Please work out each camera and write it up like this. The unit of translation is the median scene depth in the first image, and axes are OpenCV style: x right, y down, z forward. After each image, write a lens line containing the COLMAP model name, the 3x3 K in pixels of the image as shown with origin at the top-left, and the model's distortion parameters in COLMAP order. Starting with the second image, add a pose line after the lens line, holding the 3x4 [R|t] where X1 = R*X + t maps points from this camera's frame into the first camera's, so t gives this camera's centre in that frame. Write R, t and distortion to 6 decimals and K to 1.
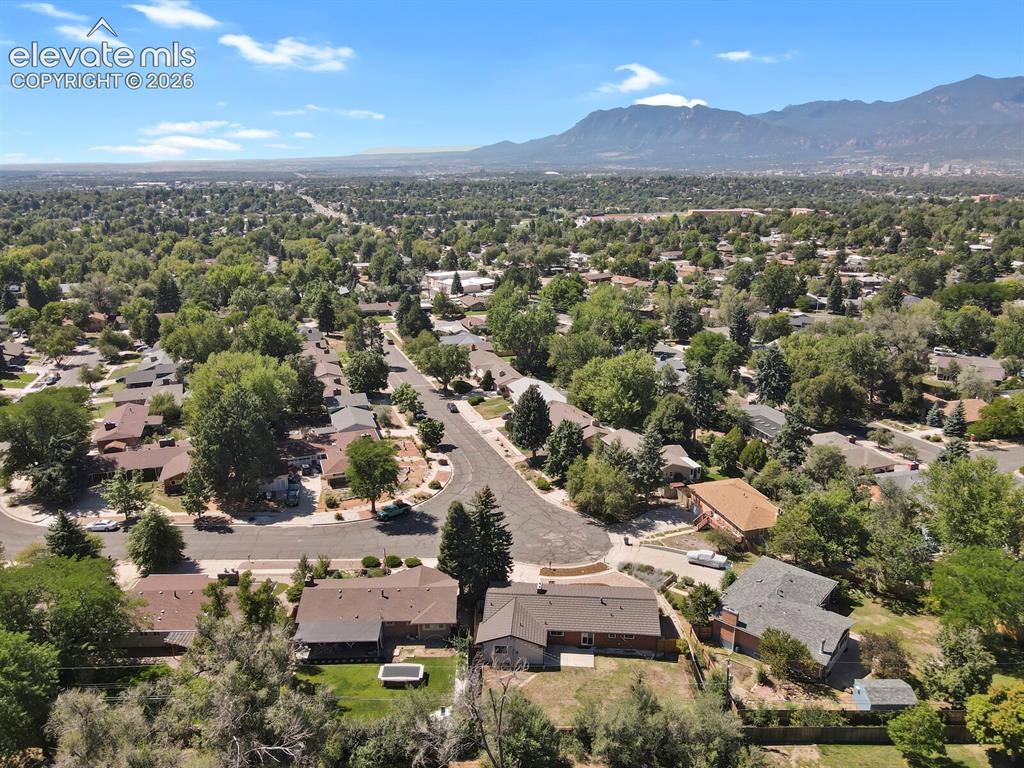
lens RADIAL K [[748.9, 0, 509.5], [0, 748.9, 384.0], [0, 0, 1]] dist [0.012551, 0.011240]
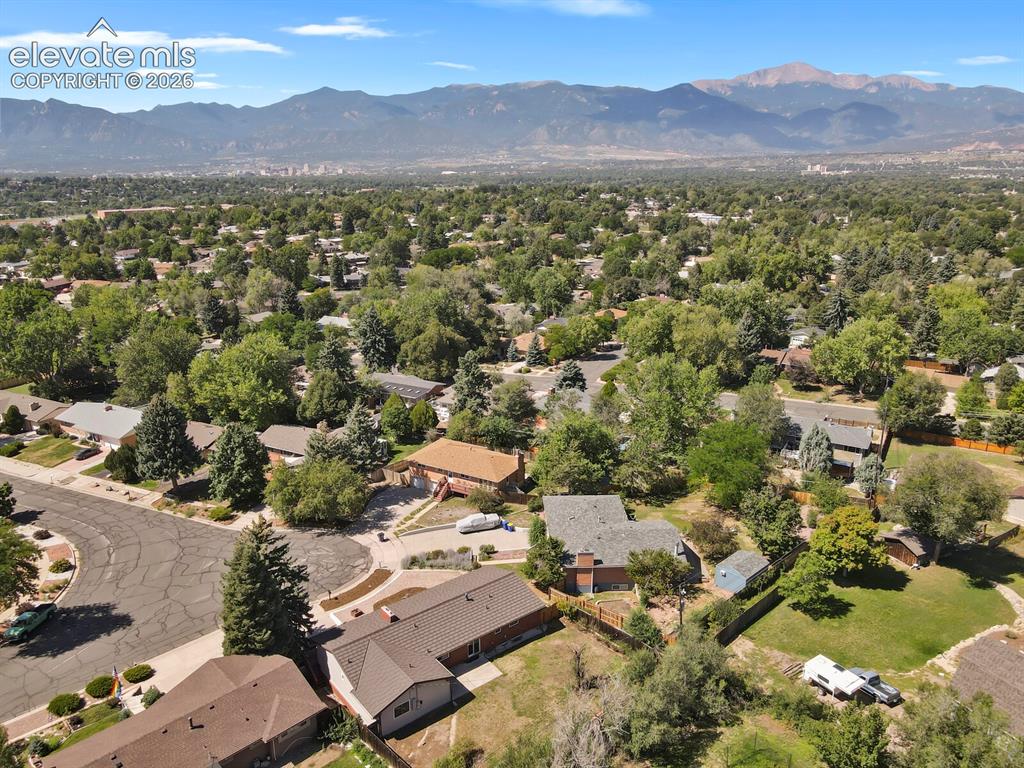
lens RADIAL K [[748.9, 0, 509.5], [0, 748.9, 384.0], [0, 0, 1]] dist [0.012551, 0.011240]
pose [[0.731078, -0.199488, 0.652479, -0.172632], [0.201511, 0.976773, 0.072851, 0.006244], [-0.651857, 0.078222, 0.754297, 0.175811]]
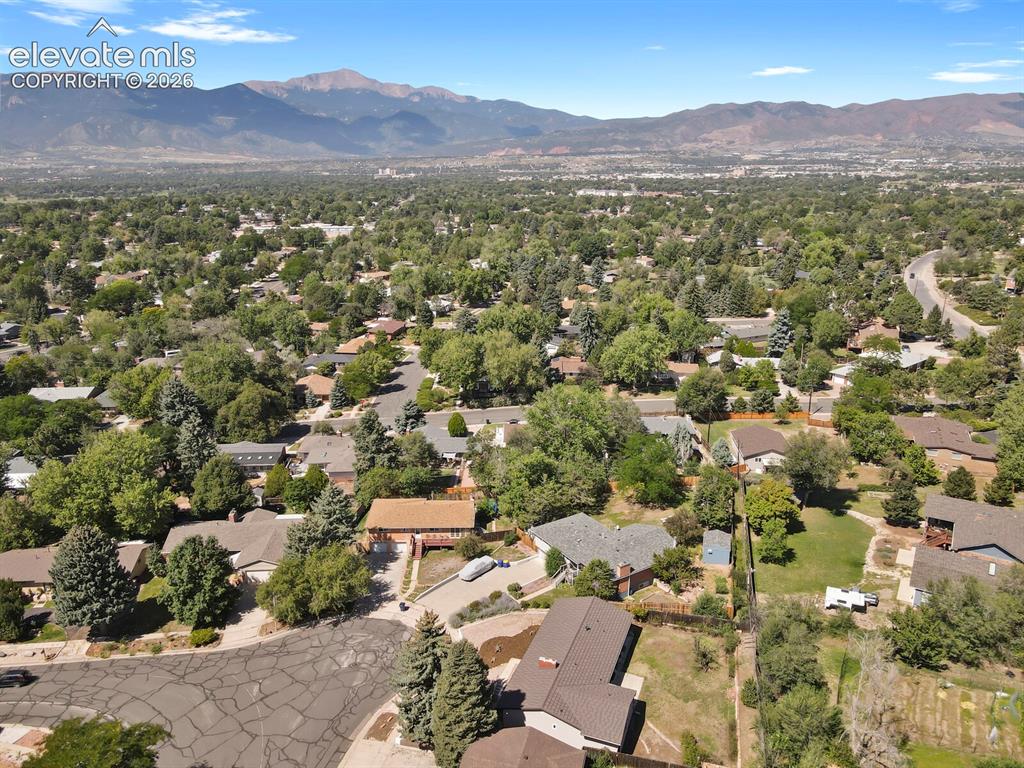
lens RADIAL K [[748.9, 0, 509.5], [0, 748.9, 384.0], [0, 0, 1]] dist [0.012551, 0.011240]
pose [[0.275009, -0.279718, 0.919852, -0.363238], [0.286037, 0.937224, 0.199484, -0.114779], [-0.917907, 0.208251, 0.337755, 0.367825]]
